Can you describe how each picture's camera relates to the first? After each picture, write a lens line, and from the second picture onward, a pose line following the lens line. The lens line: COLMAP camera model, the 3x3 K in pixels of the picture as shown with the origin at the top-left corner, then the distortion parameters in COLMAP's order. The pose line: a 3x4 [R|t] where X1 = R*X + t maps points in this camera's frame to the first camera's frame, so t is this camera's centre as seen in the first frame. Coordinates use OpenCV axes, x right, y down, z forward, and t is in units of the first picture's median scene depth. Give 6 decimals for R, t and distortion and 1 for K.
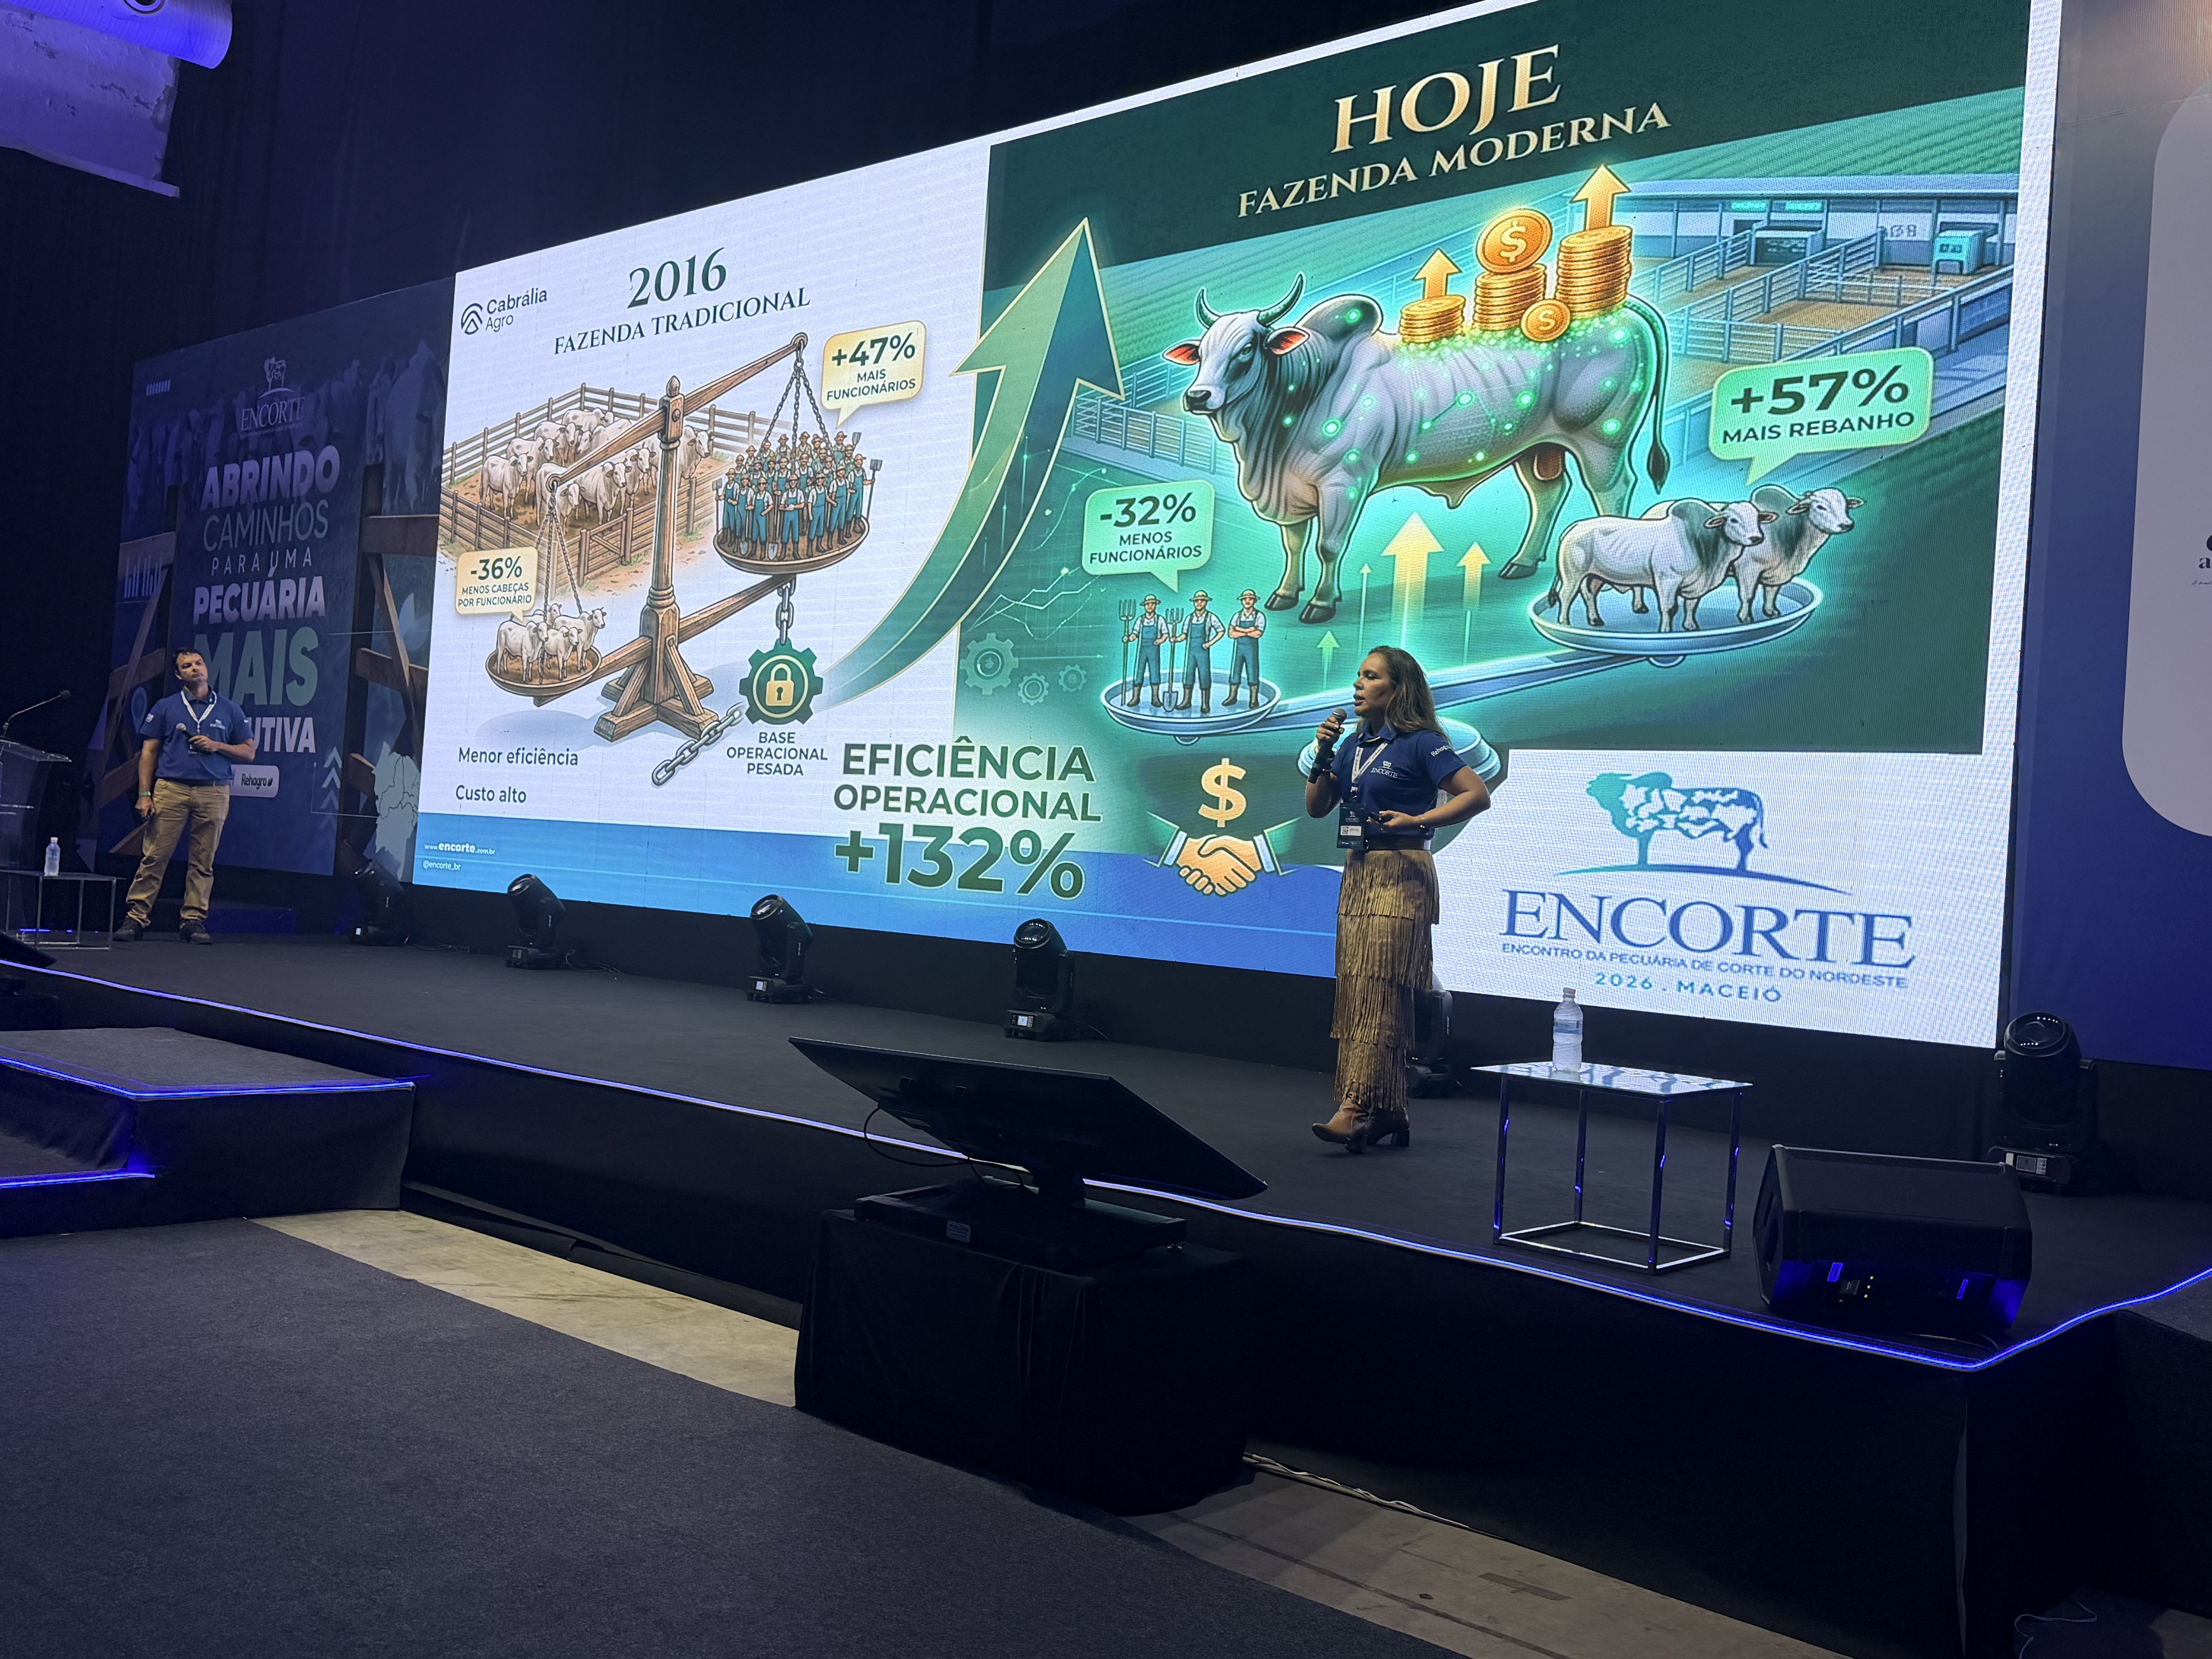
lens RADIAL K [[2016.8, 0, 1120.9], [0, 2016.8, 837.3], [0, 0, 1]] dist [0.083823, 0.000000]
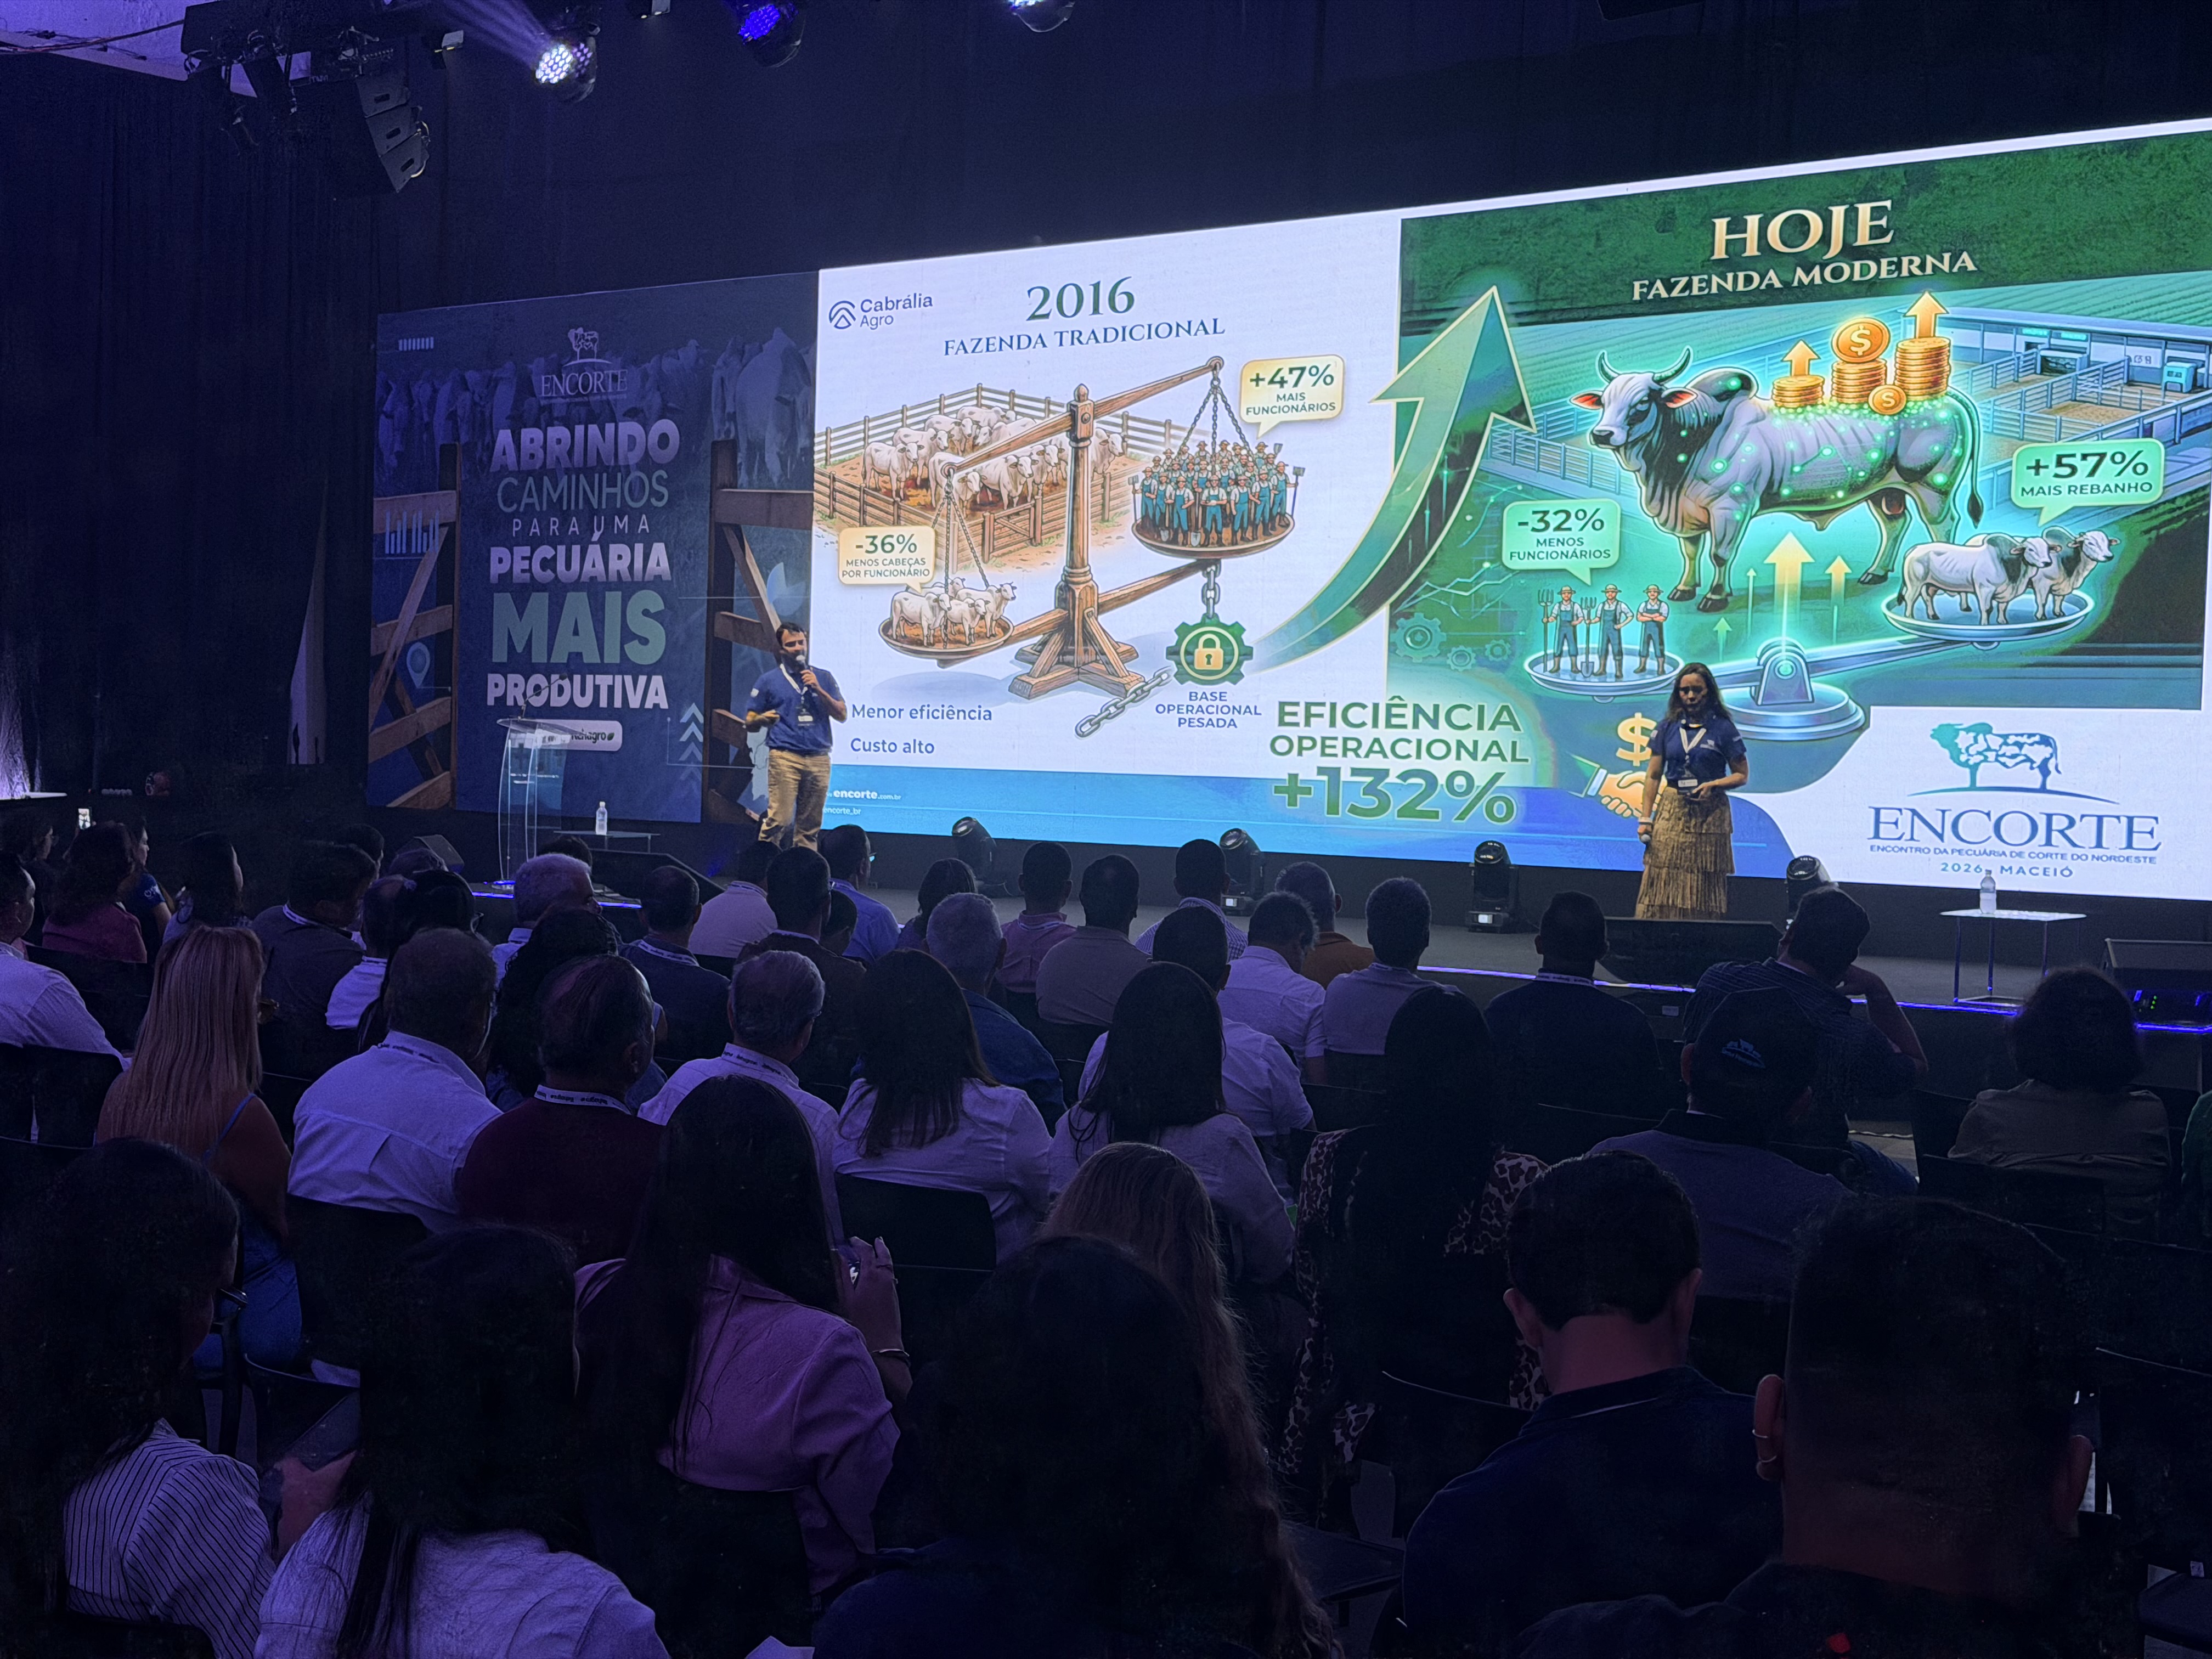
lens RADIAL K [[3072.0, 0, 1086.7], [0, 3072.0, 831.7], [0, 0, 1]] dist [0.121503, 0.000000]
pose [[0.997871, -0.042895, 0.049119, -0.374316], [0.040494, 0.997984, 0.048874, -0.068408], [-0.051116, -0.046781, 0.997596, -0.910584]]
